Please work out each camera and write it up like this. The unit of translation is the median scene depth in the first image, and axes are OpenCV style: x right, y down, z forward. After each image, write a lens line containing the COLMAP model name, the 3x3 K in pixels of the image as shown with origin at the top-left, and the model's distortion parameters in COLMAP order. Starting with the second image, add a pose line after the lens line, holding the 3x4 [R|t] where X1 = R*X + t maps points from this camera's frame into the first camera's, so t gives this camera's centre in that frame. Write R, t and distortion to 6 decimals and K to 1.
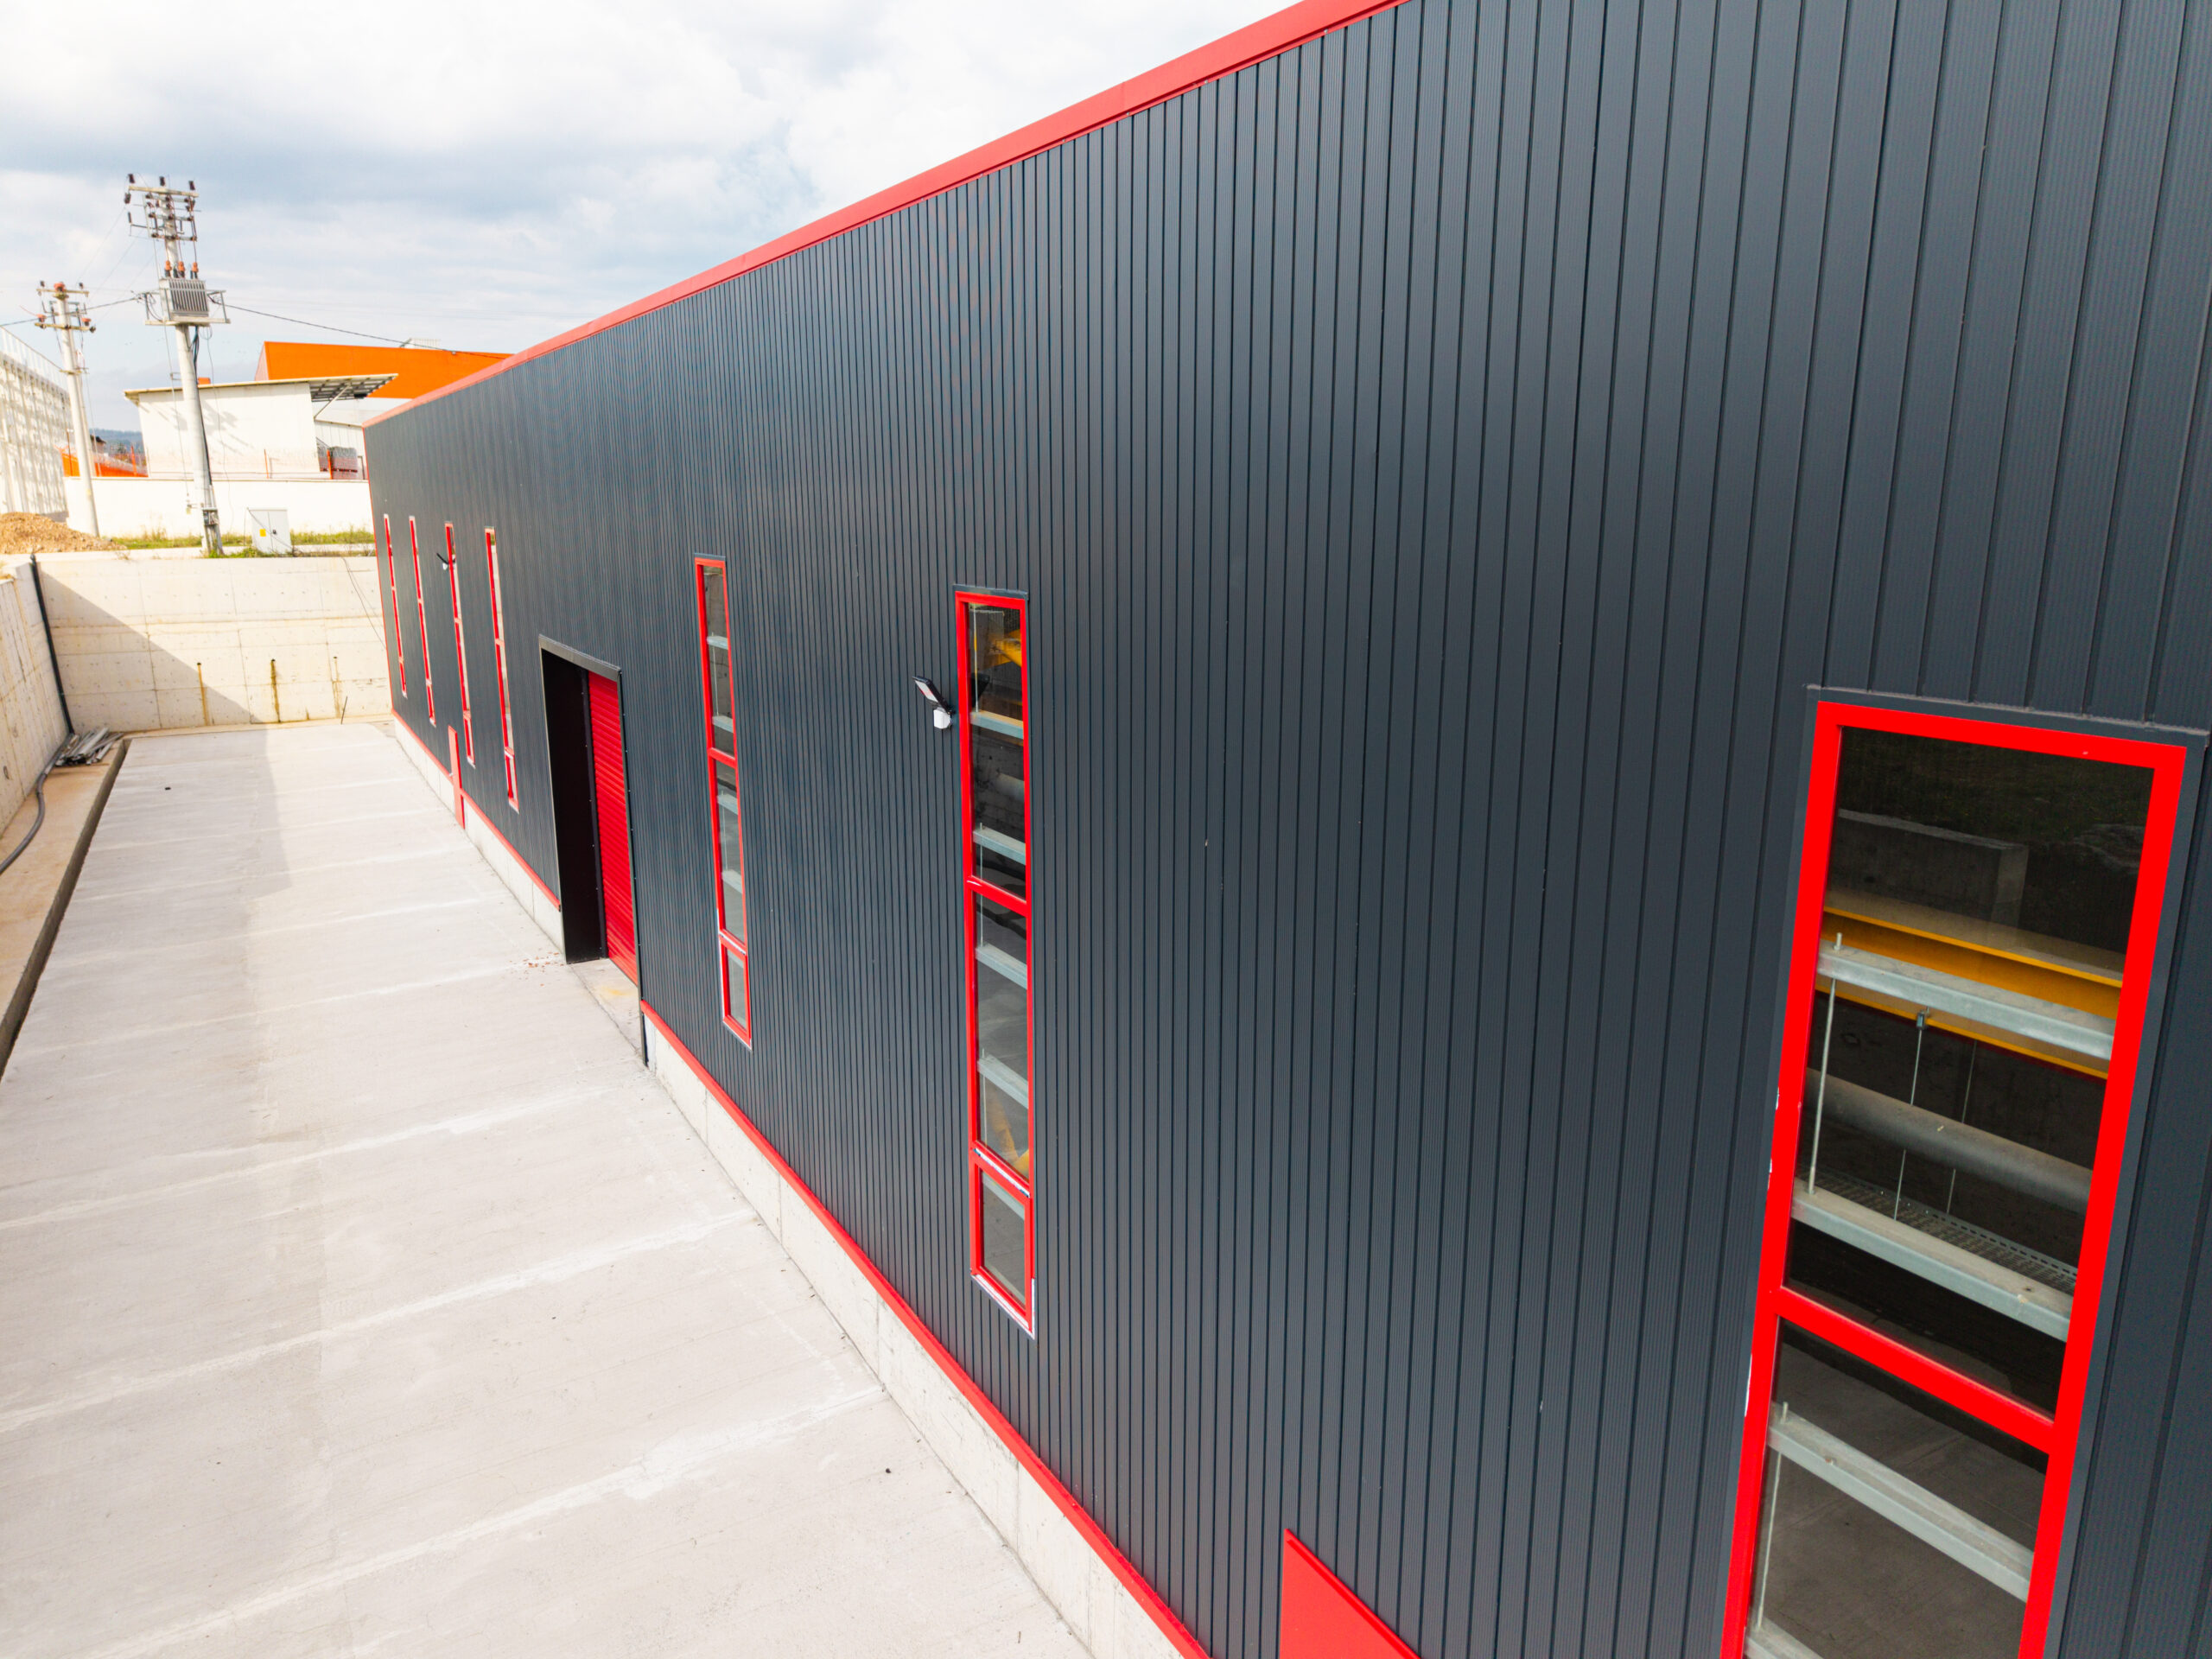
lens RADIAL K [[1484.7, 0, 1106.0], [0, 1484.7, 829.5], [0, 0, 1]] dist [0.007102, -0.006515]
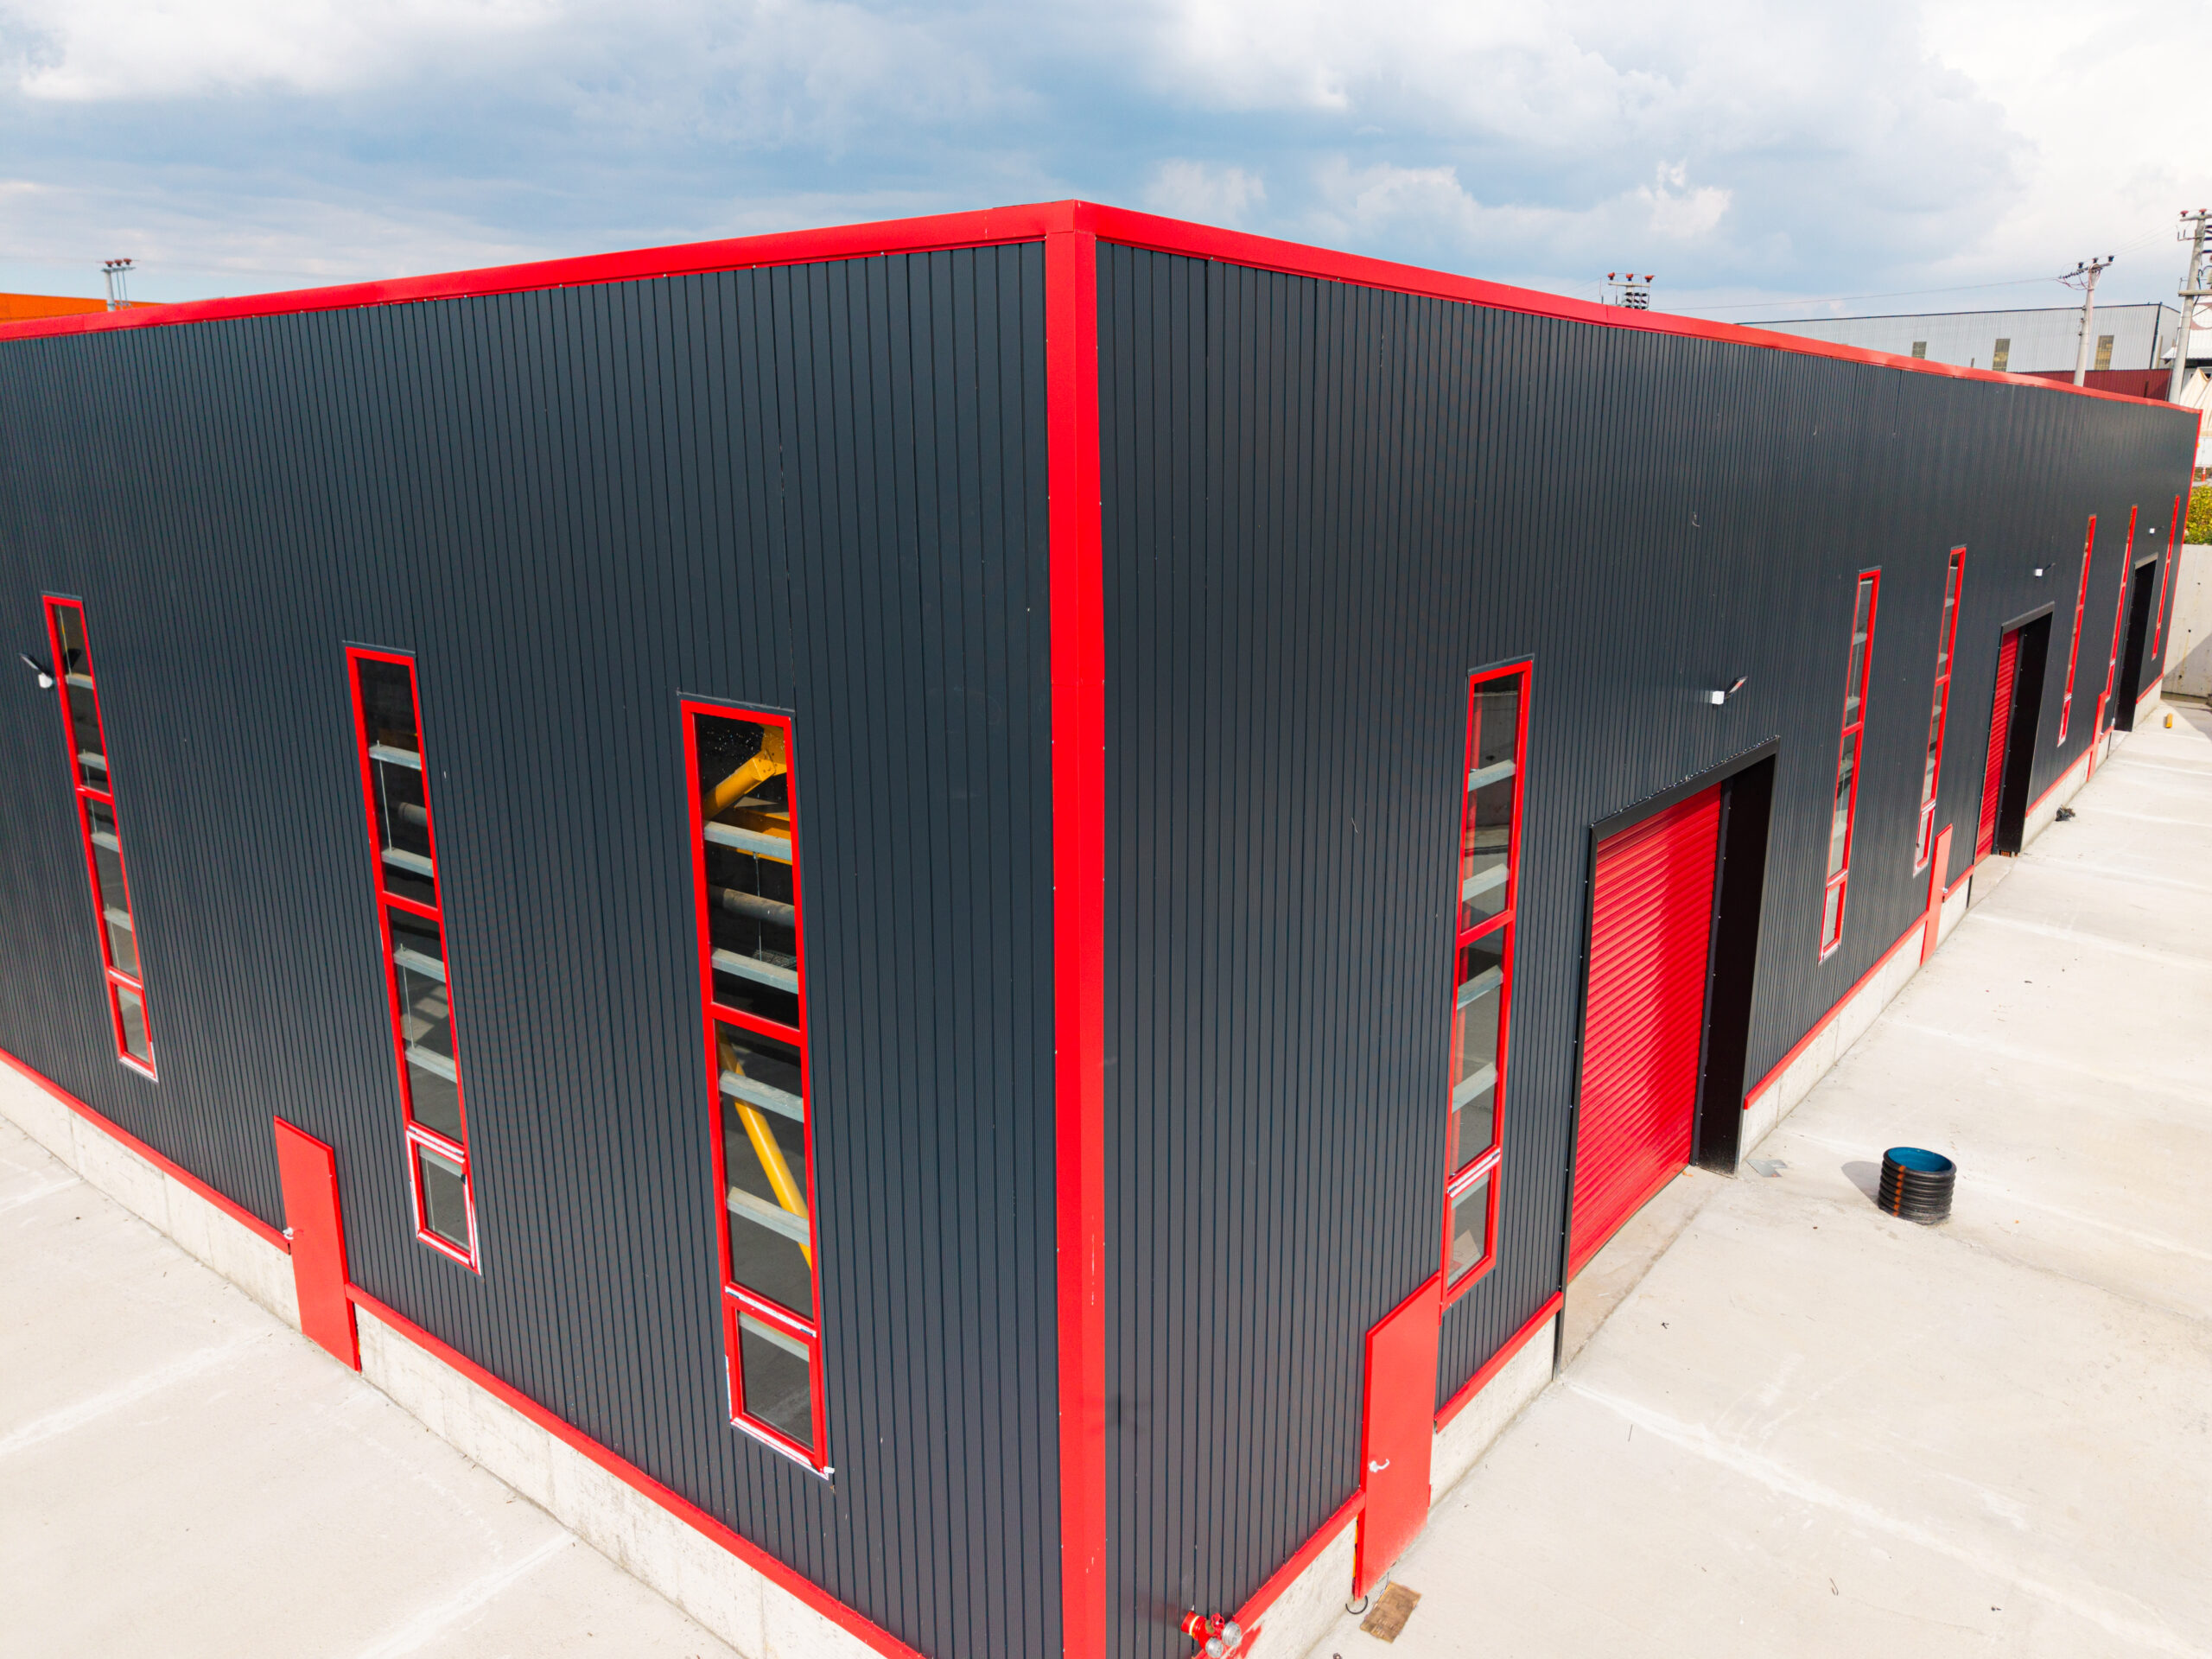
lens RADIAL K [[1545.7, 0, 1153.1], [0, 1545.7, 827.6], [0, 0, 1]] dist [-0.000651, 0.002570]
pose [[0.927205, -0.087817, 0.364113, 0.265888], [0.081616, 0.996137, 0.032416, 0.087132], [-0.365553, -0.000339, 0.930790, -0.659976]]
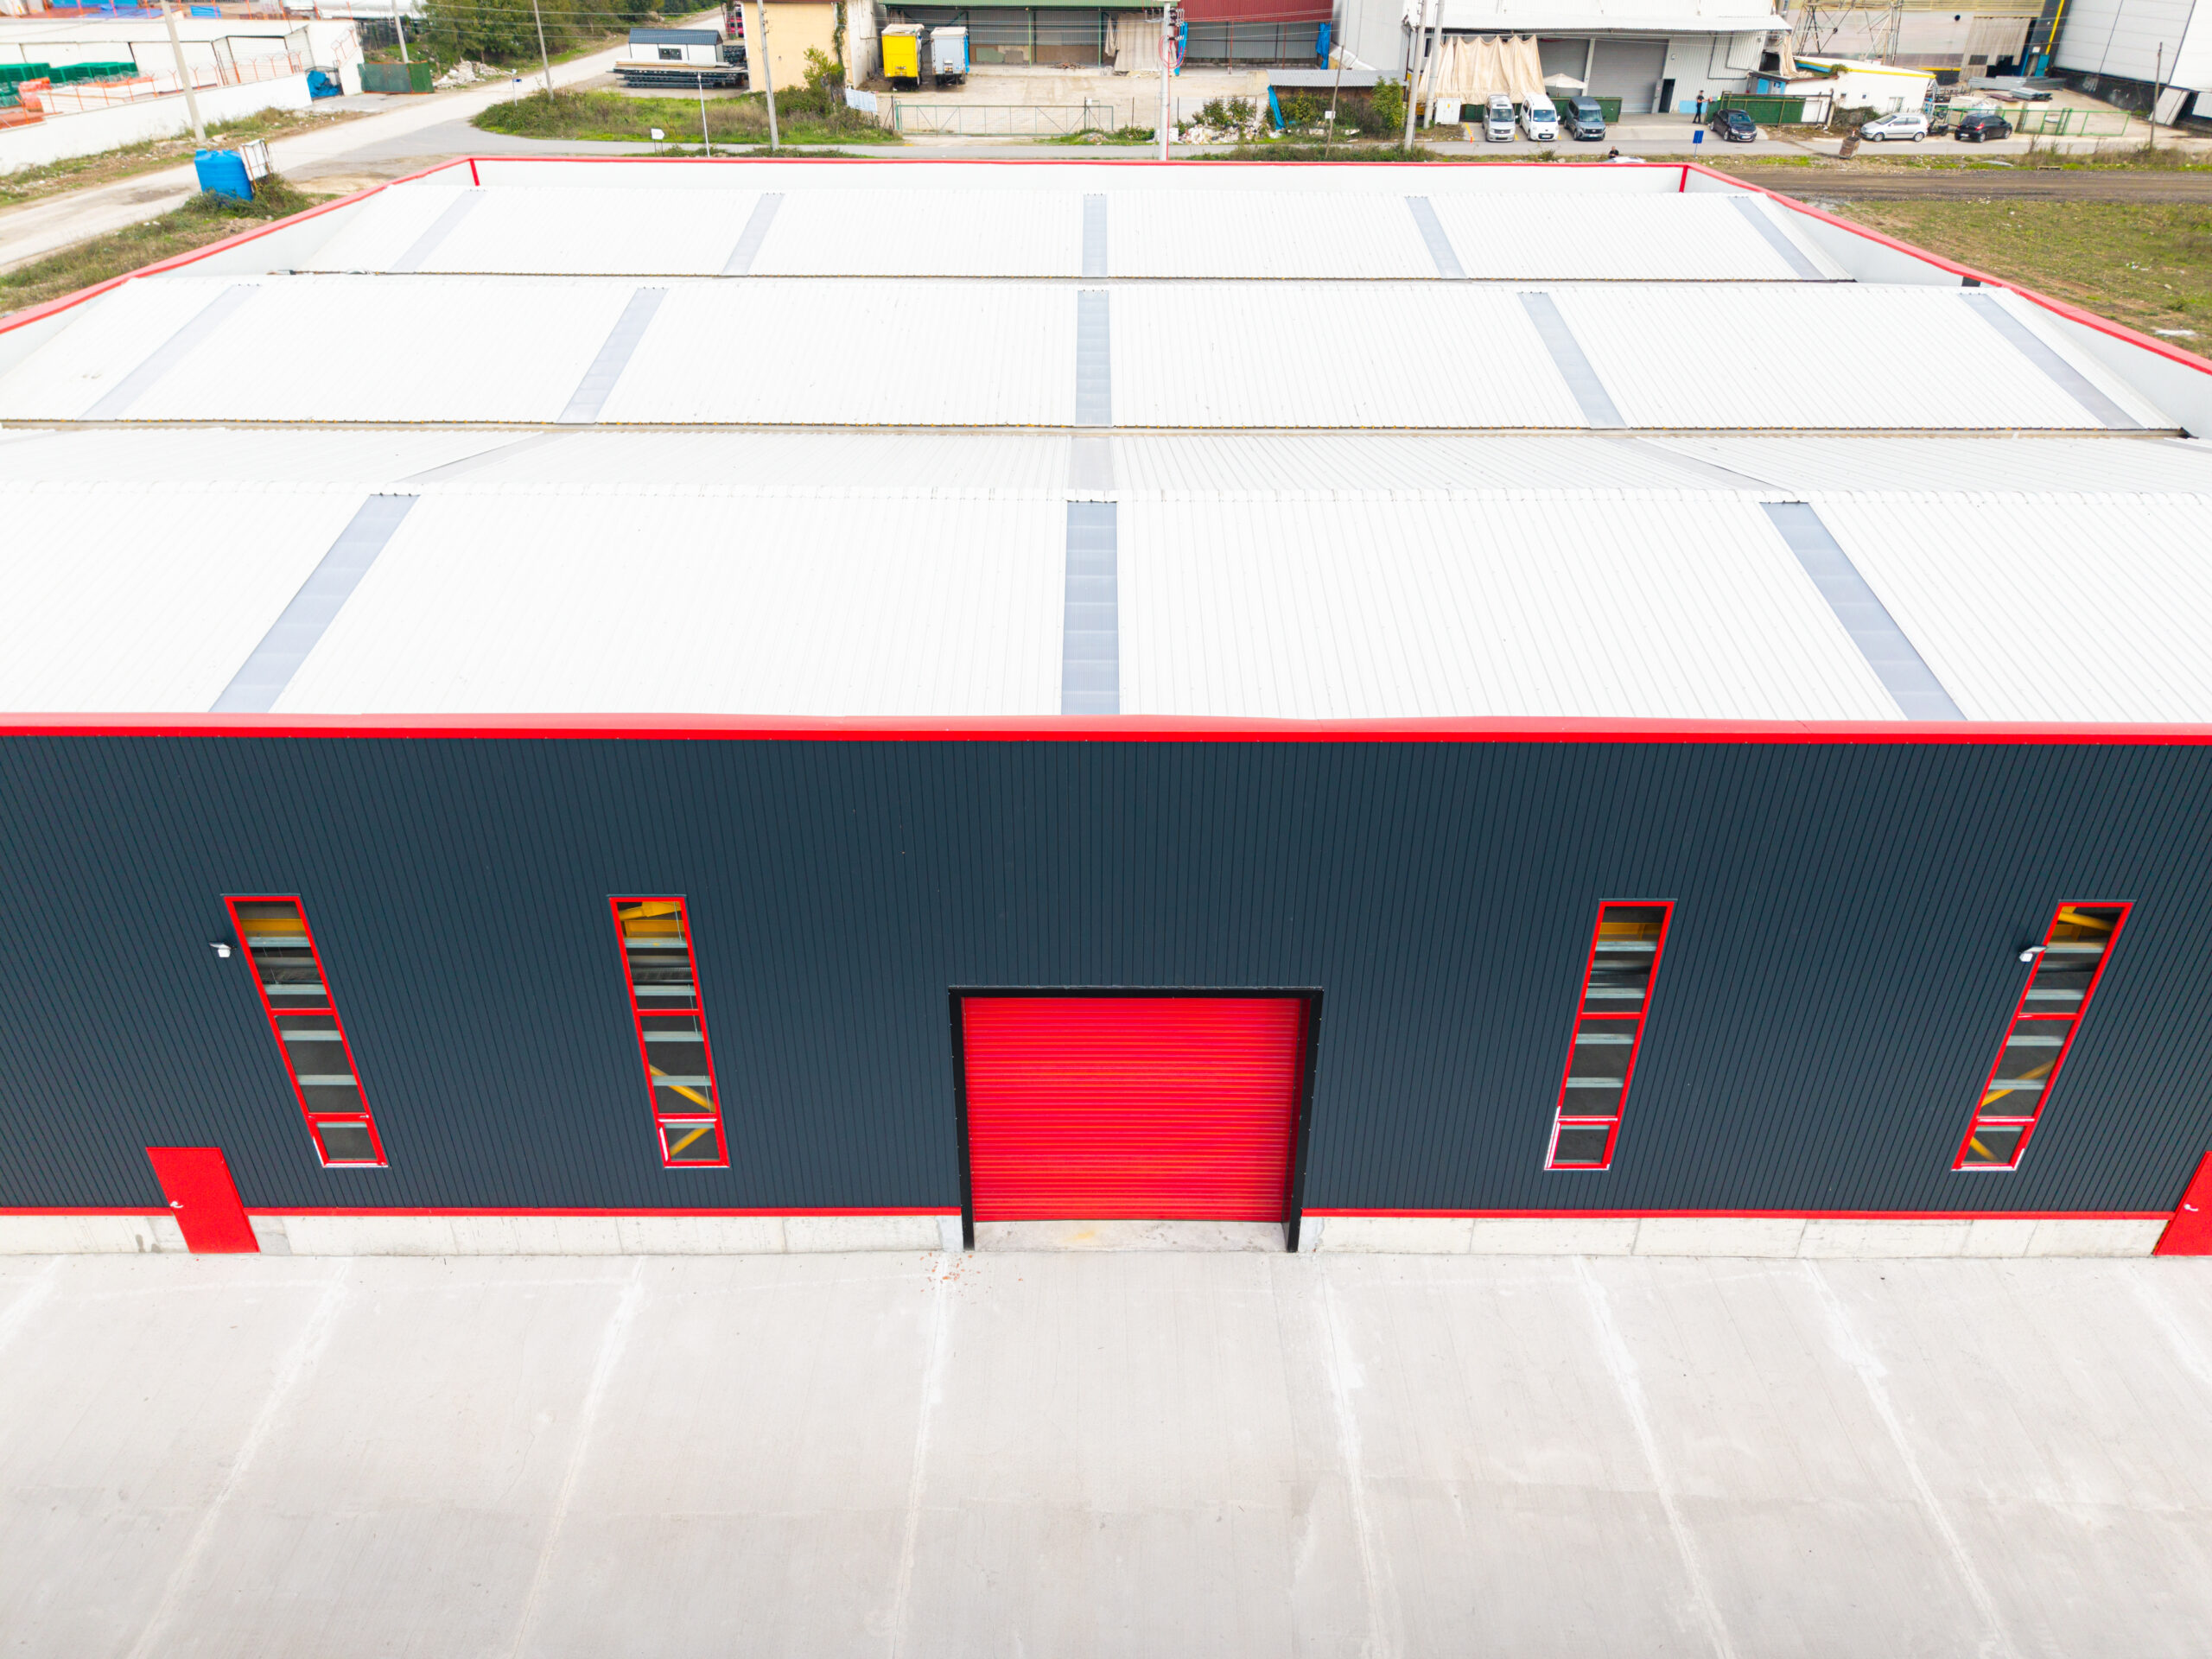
lens RADIAL K [[1484.7, 0, 1106.0], [0, 1484.7, 829.5], [0, 0, 1]] dist [0.007102, -0.006515]
pose [[0.504586, -0.443700, 0.740624, -1.706514], [0.183018, 0.893312, 0.410485, -1.015867], [-0.843740, -0.071577, 0.531958, 0.773444]]
